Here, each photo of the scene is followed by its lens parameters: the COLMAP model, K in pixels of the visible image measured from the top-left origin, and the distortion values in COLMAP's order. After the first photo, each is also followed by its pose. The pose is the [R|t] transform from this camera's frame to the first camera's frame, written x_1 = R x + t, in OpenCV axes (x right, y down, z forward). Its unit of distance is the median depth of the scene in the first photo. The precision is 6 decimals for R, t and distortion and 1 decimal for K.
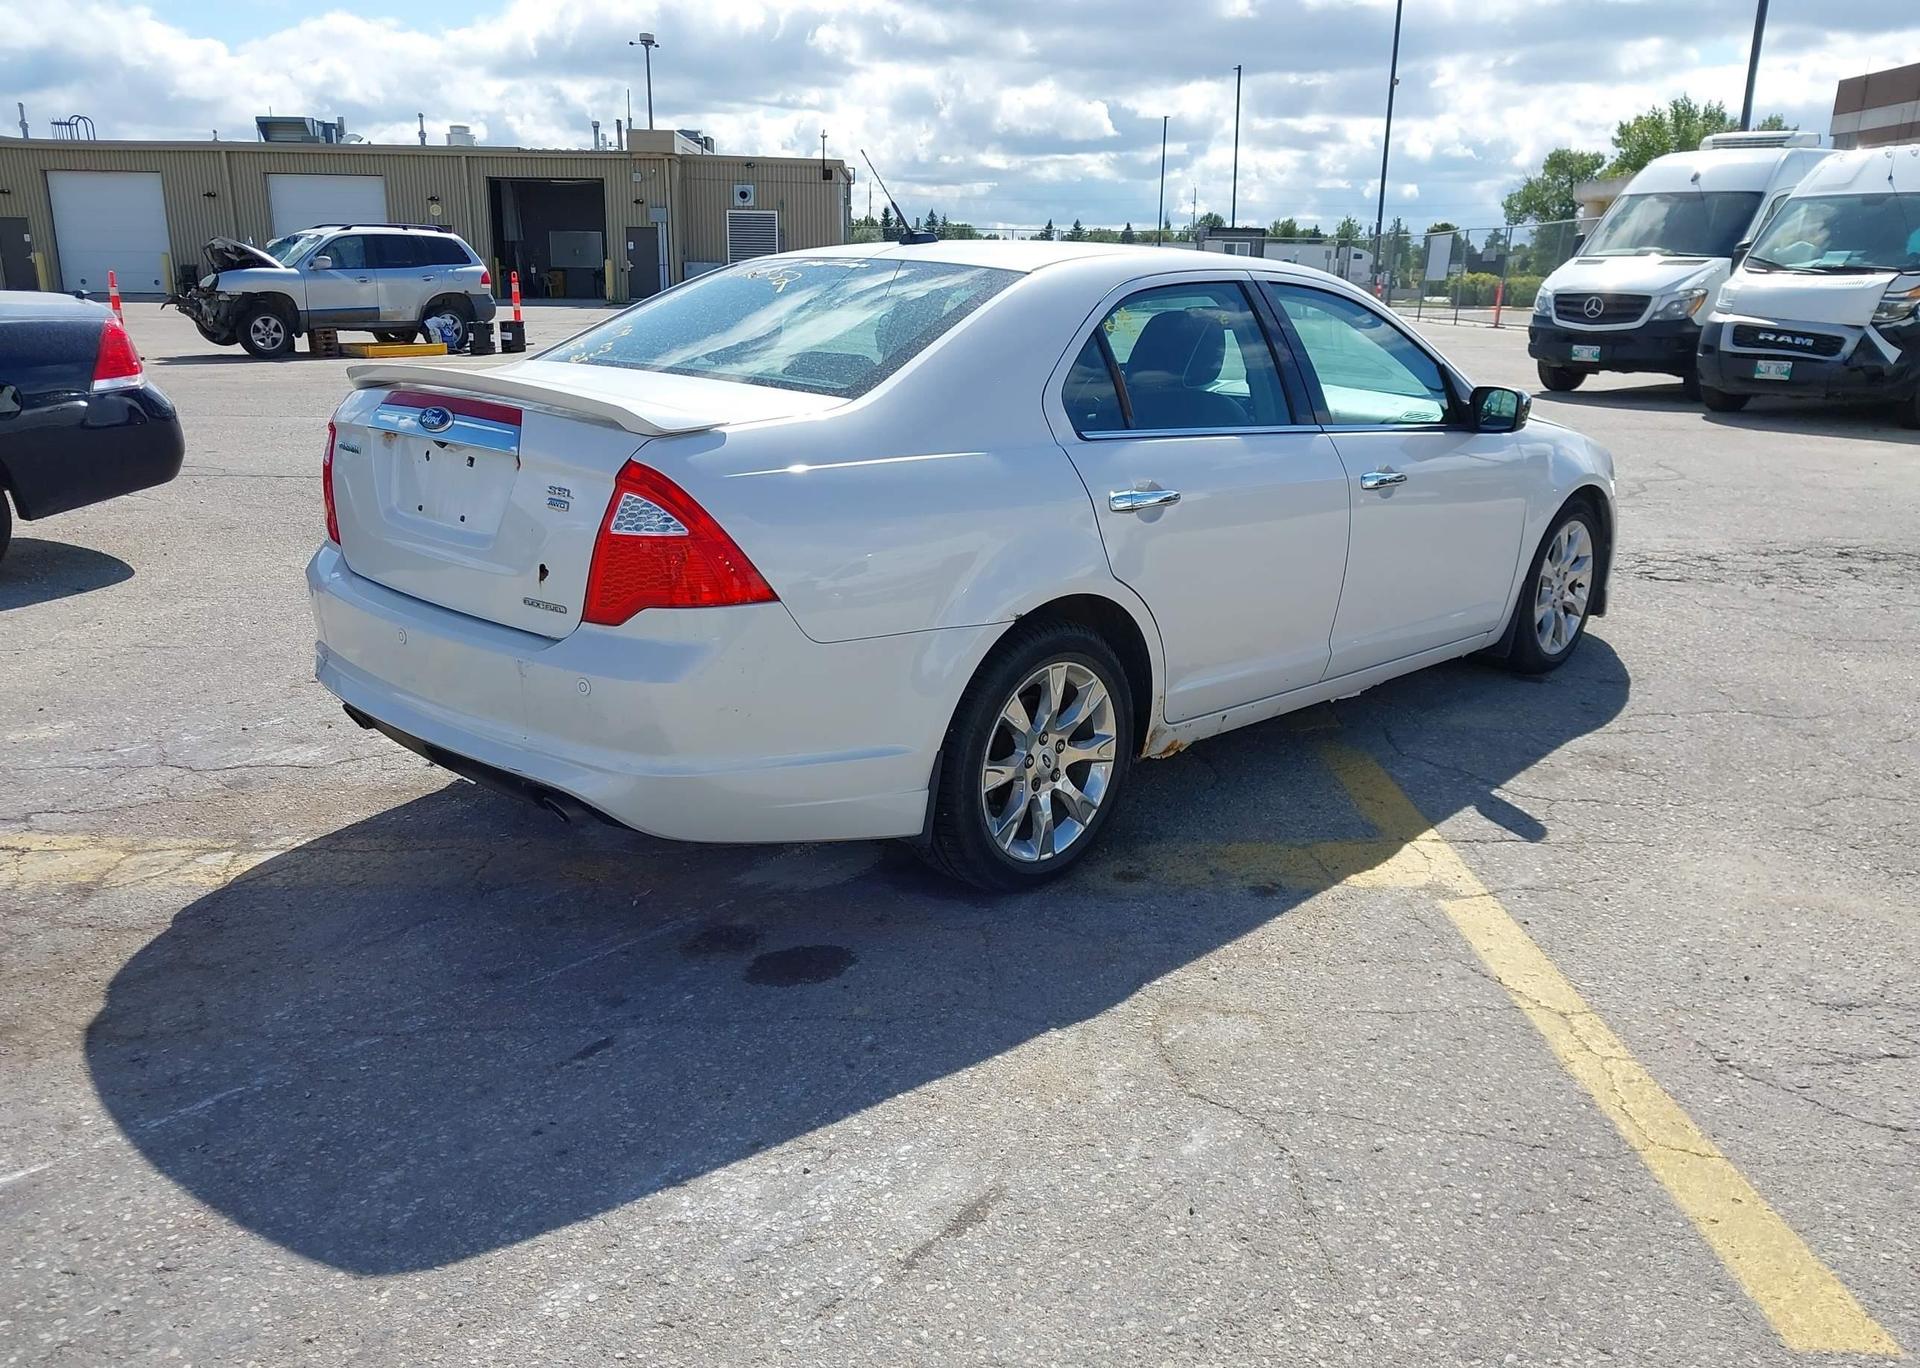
lens RADIAL K [[1528.6, 0, 953.1], [0, 1528.6, 677.5], [0, 0, 1]] dist [0.002721, -0.002386]
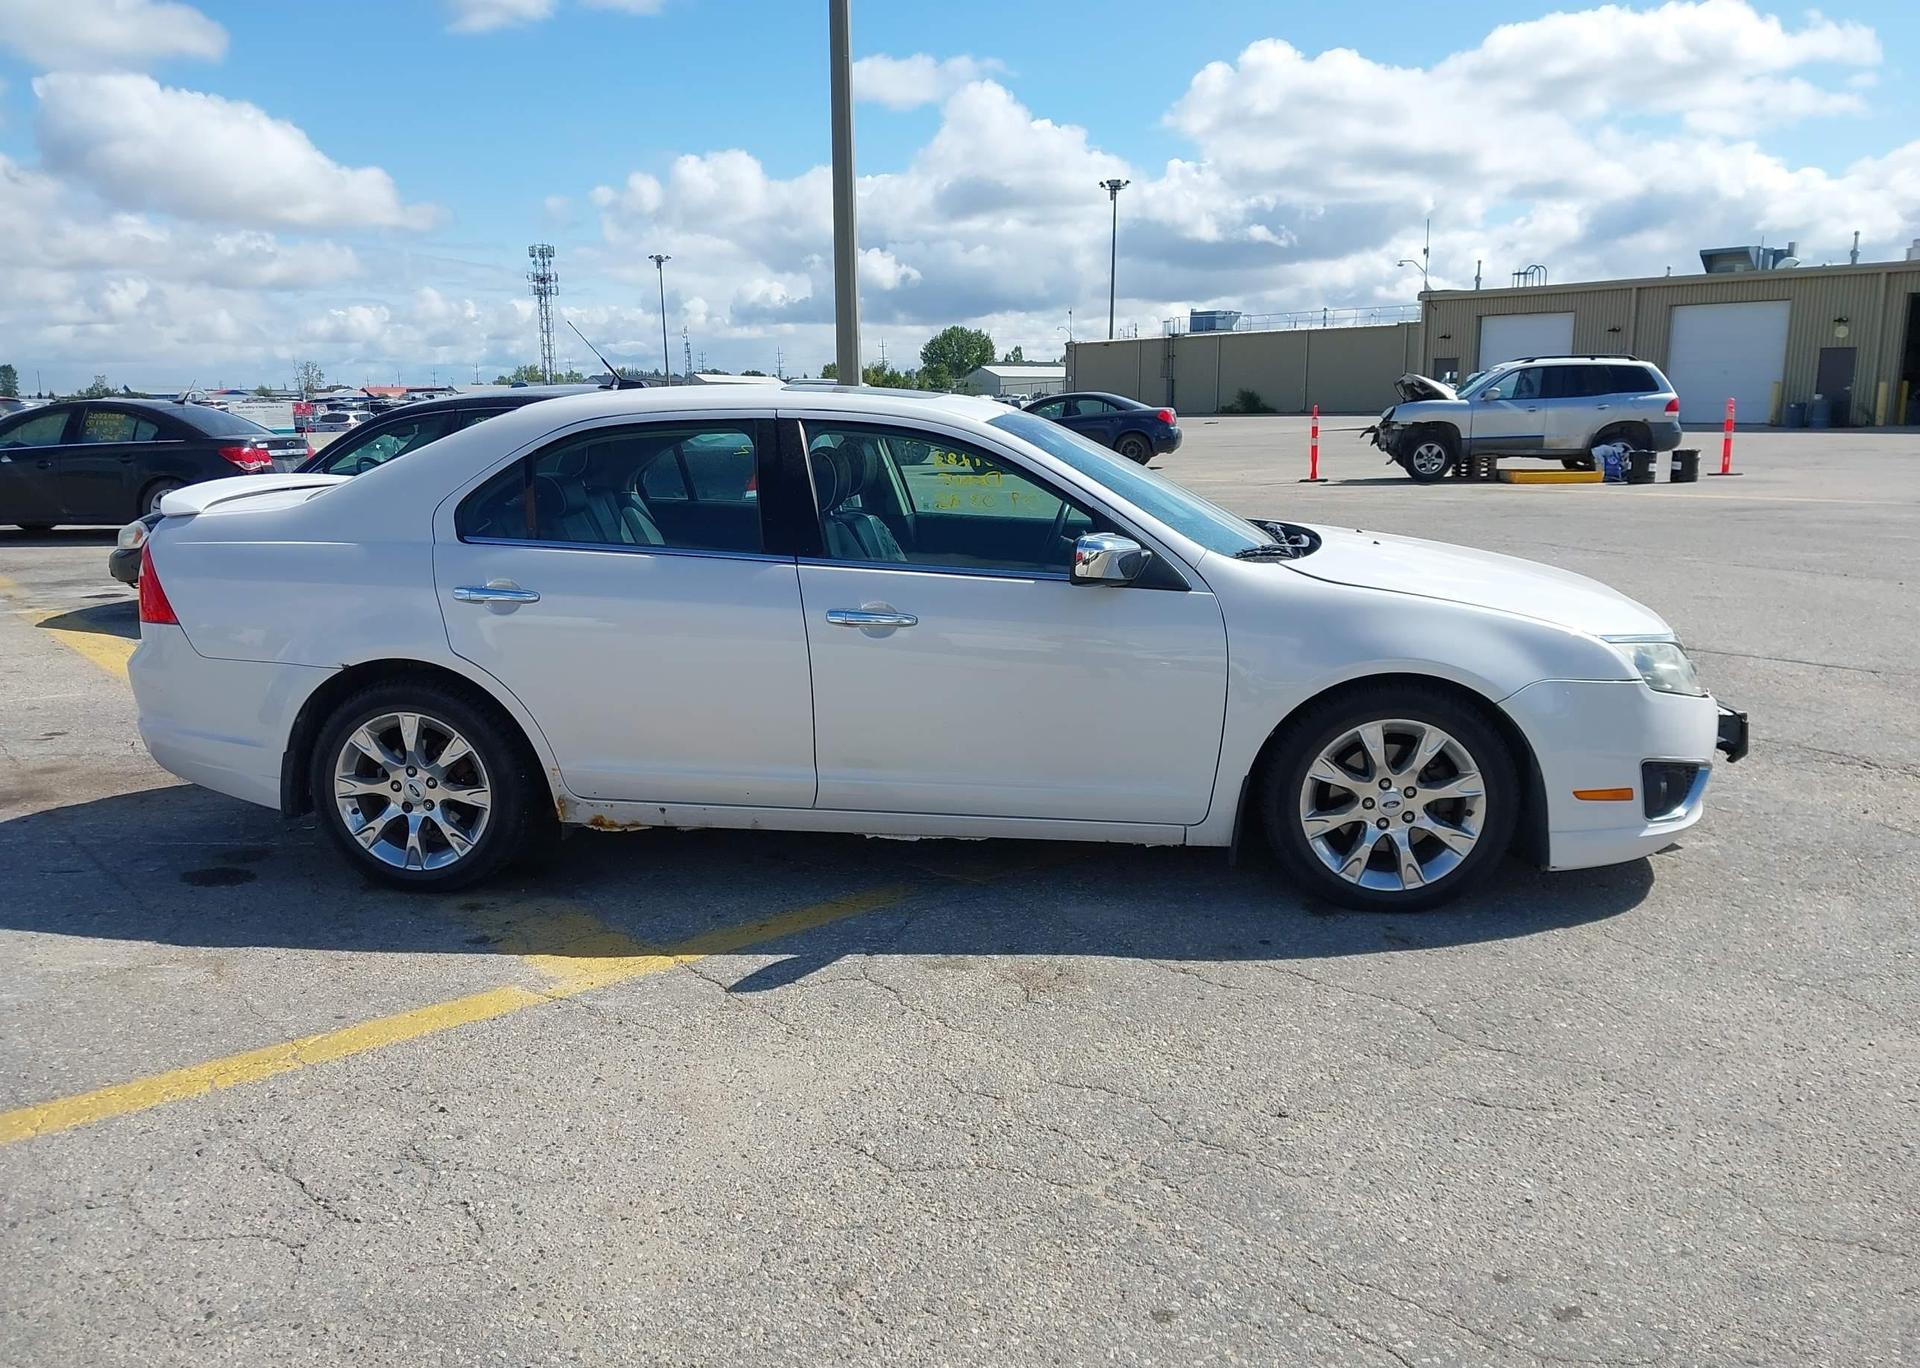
lens RADIAL K [[1528.6, 0, 953.1], [0, 1528.6, 677.5], [0, 0, 1]] dist [0.002721, -0.002386]
pose [[0.603003, 0.126686, -0.787616, 1.172254], [-0.189264, 0.981840, 0.013024, -0.122976], [0.774963, 0.141214, 0.616029, 0.489843]]
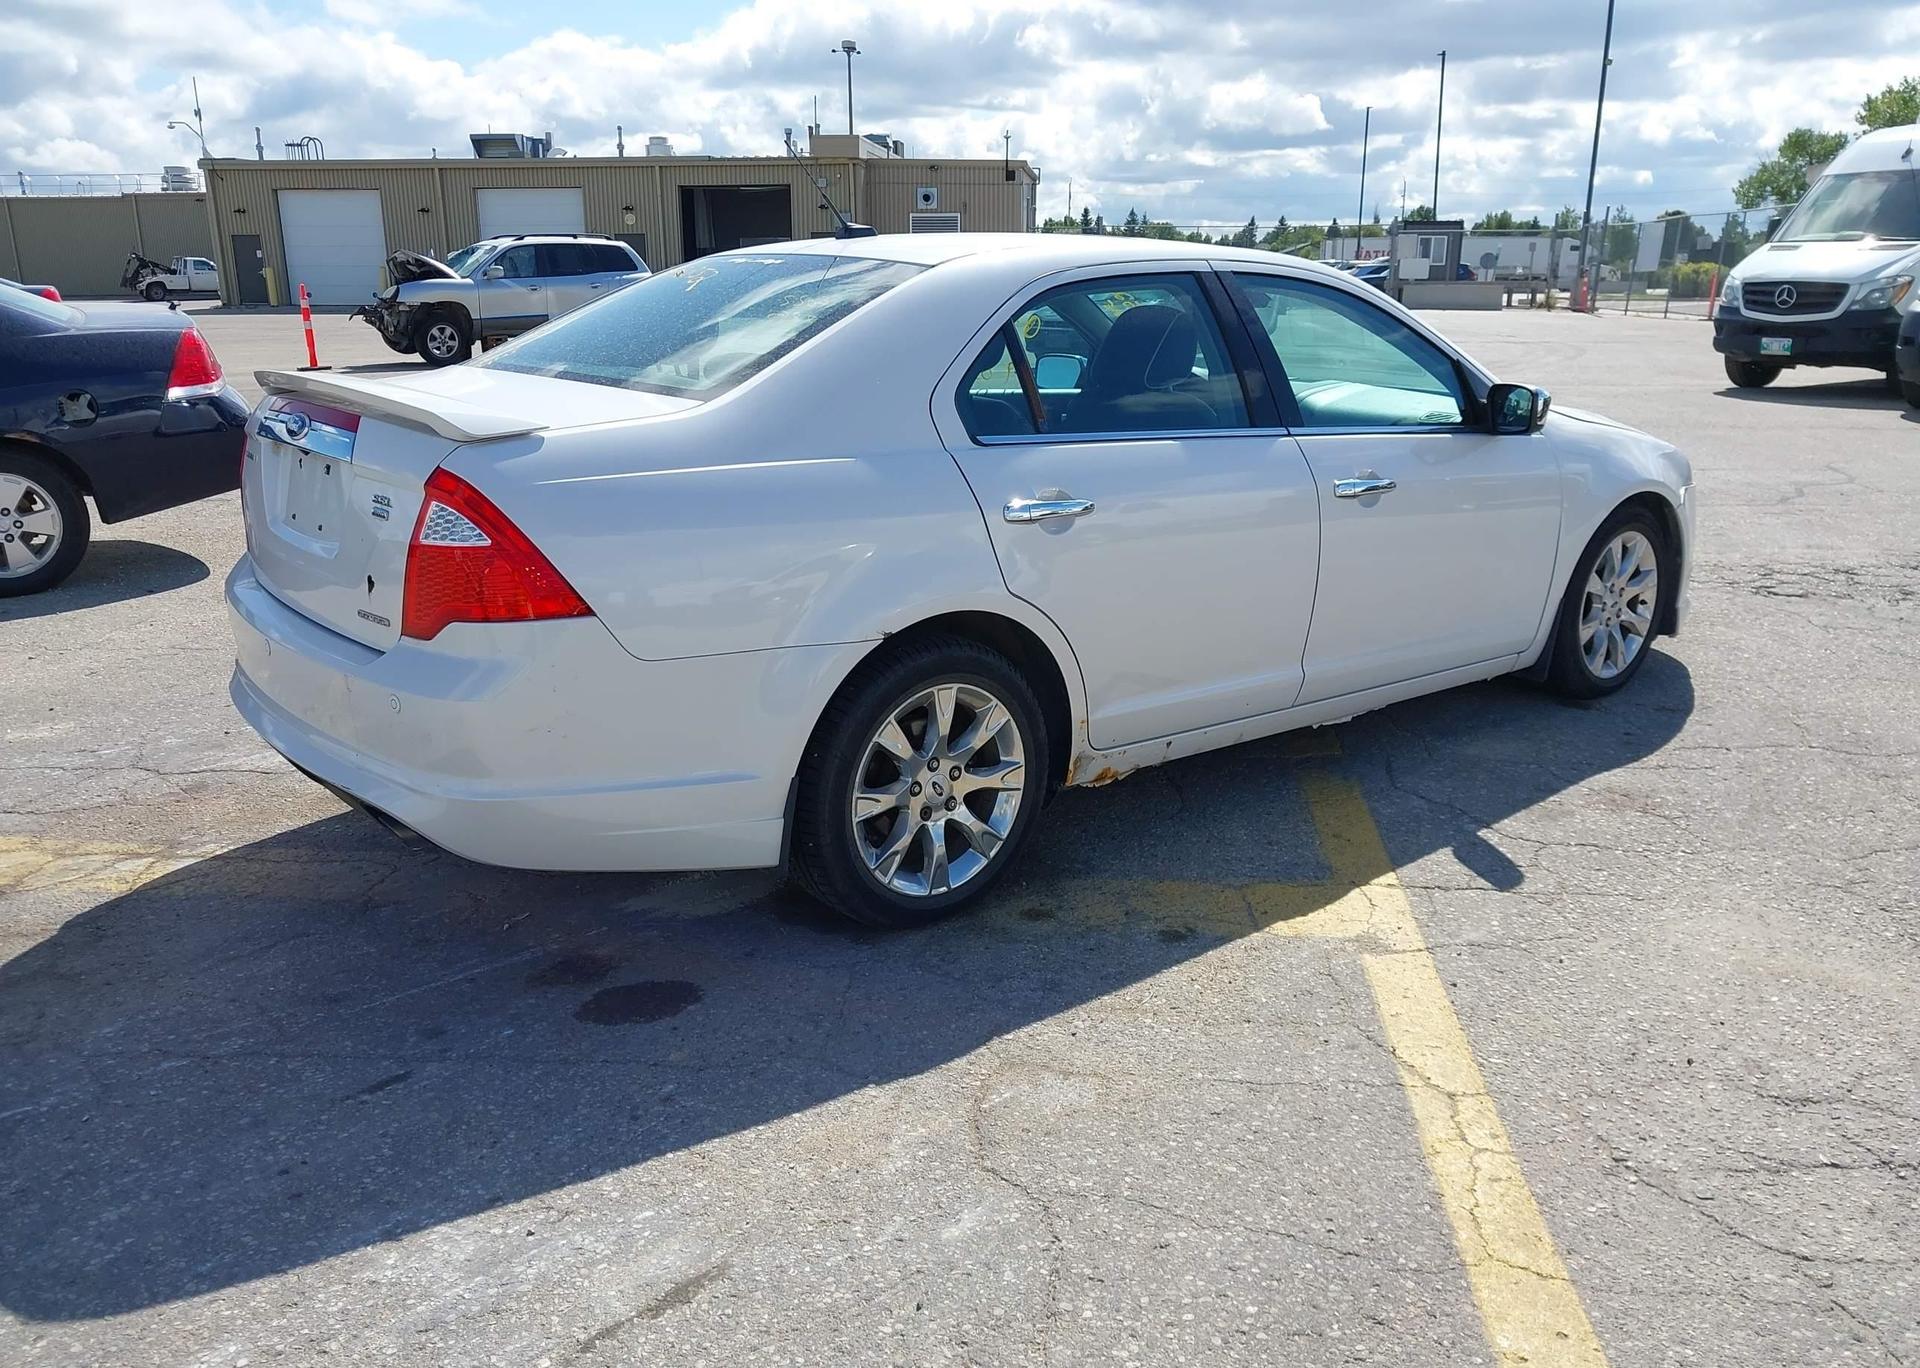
lens RADIAL K [[1536.1, 0, 960.0], [0, 1536.1, 684.0], [0, 0, 1]] dist [0.002192, 0.000753]
pose [[0.992052, 0.016282, -0.124769, 0.169297], [-0.016057, 0.999867, 0.002813, -0.010746], [0.124799, -0.000788, 0.992182, 0.065684]]
